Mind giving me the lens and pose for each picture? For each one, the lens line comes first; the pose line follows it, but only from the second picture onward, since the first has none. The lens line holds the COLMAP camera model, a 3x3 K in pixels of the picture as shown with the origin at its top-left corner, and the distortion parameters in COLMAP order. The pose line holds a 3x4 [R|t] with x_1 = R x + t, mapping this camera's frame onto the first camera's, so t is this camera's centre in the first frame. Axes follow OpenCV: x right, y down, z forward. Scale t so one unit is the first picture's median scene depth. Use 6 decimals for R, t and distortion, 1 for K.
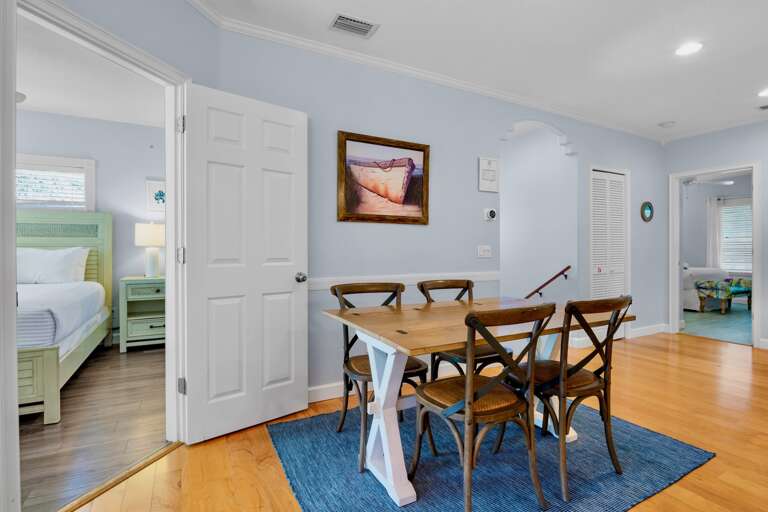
lens RADIAL K [[377.6, 0, 383.7], [0, 377.6, 254.3], [0, 0, 1]] dist [-0.005098, -0.000152]
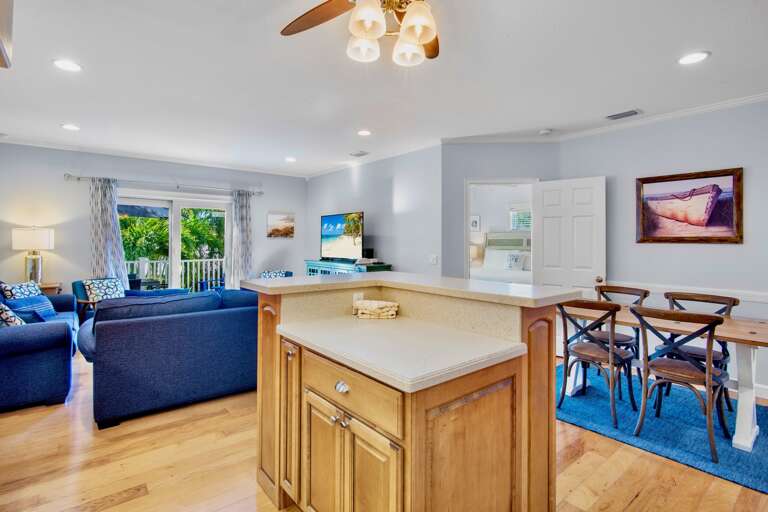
lens RADIAL K [[377.6, 0, 372.9], [0, 377.6, 236.1], [0, 0, 1]] dist [-0.005098, -0.000152]
pose [[0.176061, -0.008314, -0.984344, 1.054095], [-0.008640, 0.999913, -0.009991, -0.087045], [0.984341, 0.010263, 0.175973, -0.208209]]
